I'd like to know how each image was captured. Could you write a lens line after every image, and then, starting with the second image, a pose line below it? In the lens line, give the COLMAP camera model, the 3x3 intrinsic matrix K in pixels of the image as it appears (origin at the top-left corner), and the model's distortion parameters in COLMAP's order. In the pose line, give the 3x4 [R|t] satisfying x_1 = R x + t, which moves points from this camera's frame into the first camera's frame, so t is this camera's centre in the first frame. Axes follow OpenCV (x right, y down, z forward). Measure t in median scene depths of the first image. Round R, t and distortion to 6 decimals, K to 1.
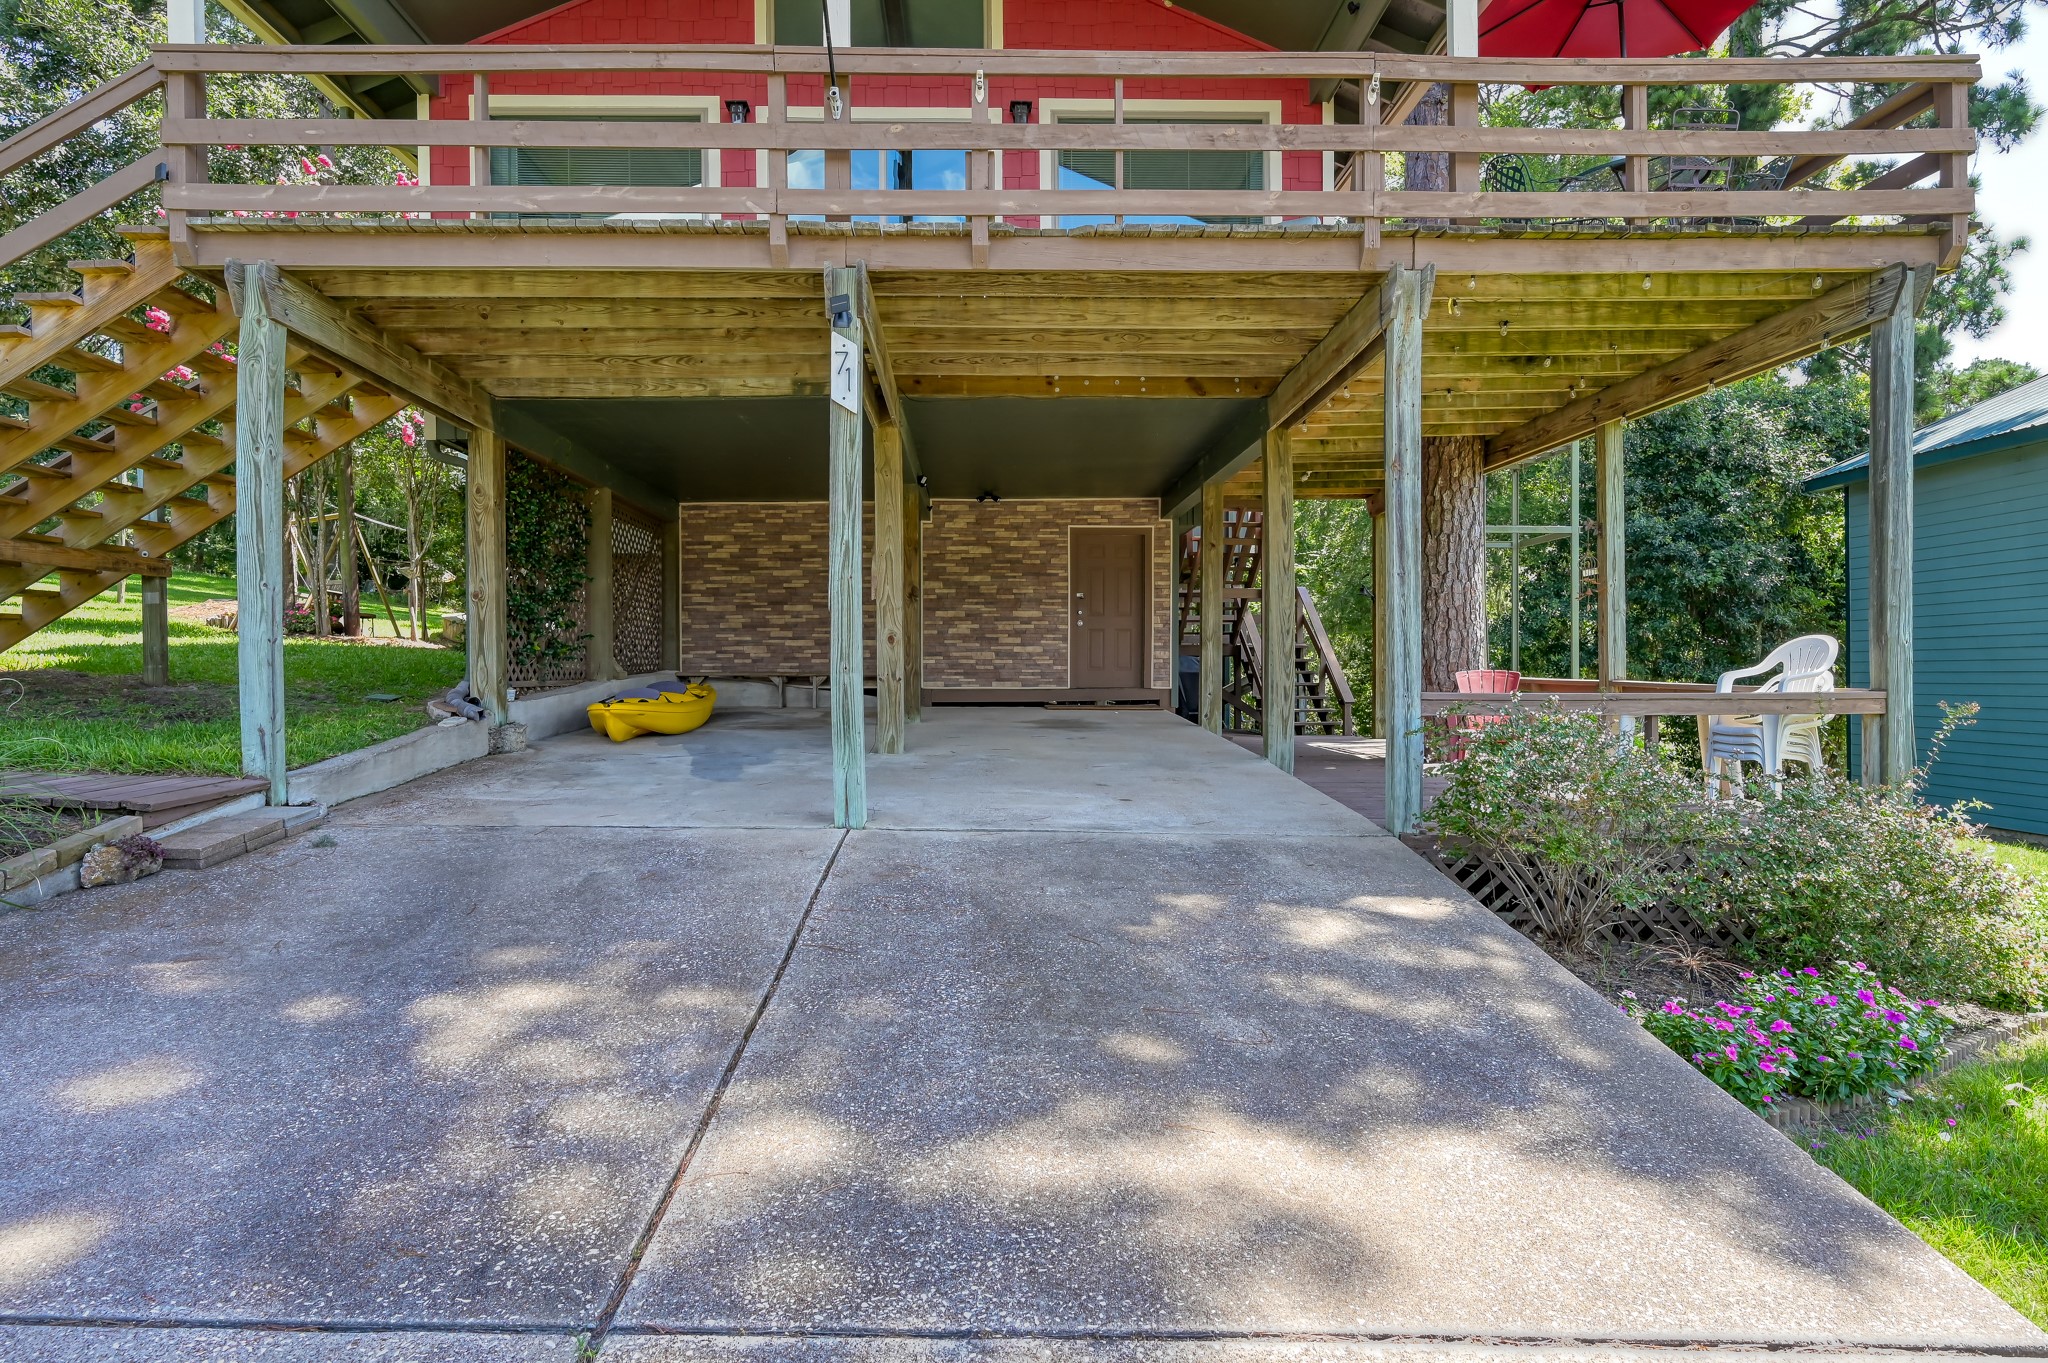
lens RADIAL K [[1163.2, 0, 1038.3], [0, 1163.2, 677.0], [0, 0, 1]] dist [0.002017, 0.000273]
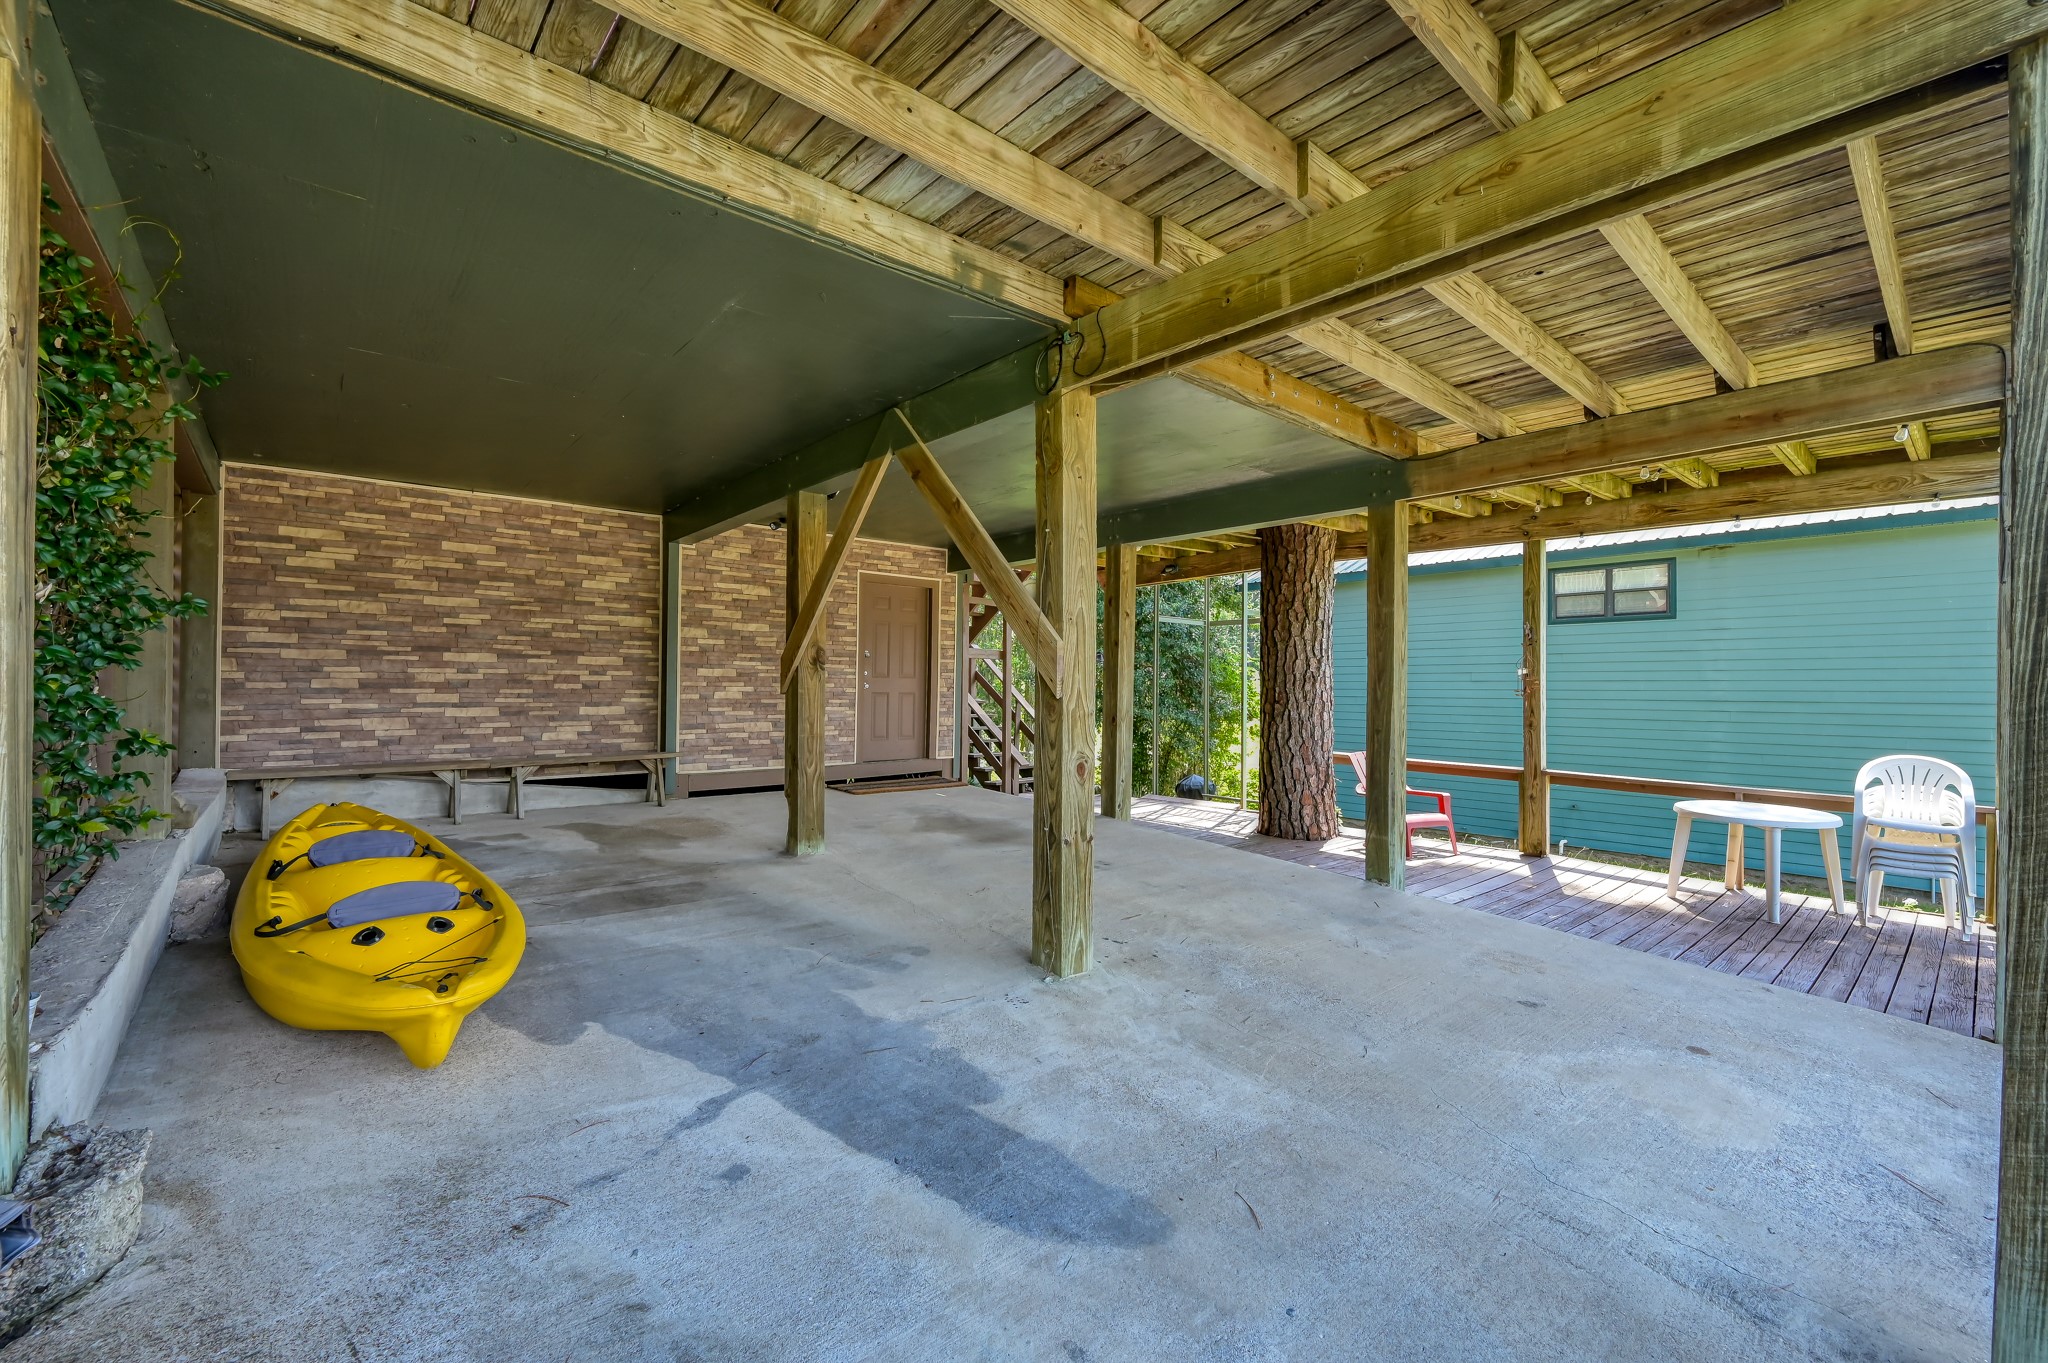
lens RADIAL K [[846.7, 0, 1039.7], [0, 846.7, 681.4], [0, 0, 1]] dist [0.000442, -0.000015]
pose [[0.776558, 0.014274, 0.629884, -0.257151], [-0.010913, 0.999898, -0.009206, -0.045464], [-0.629951, 0.000275, 0.776635, 0.442382]]
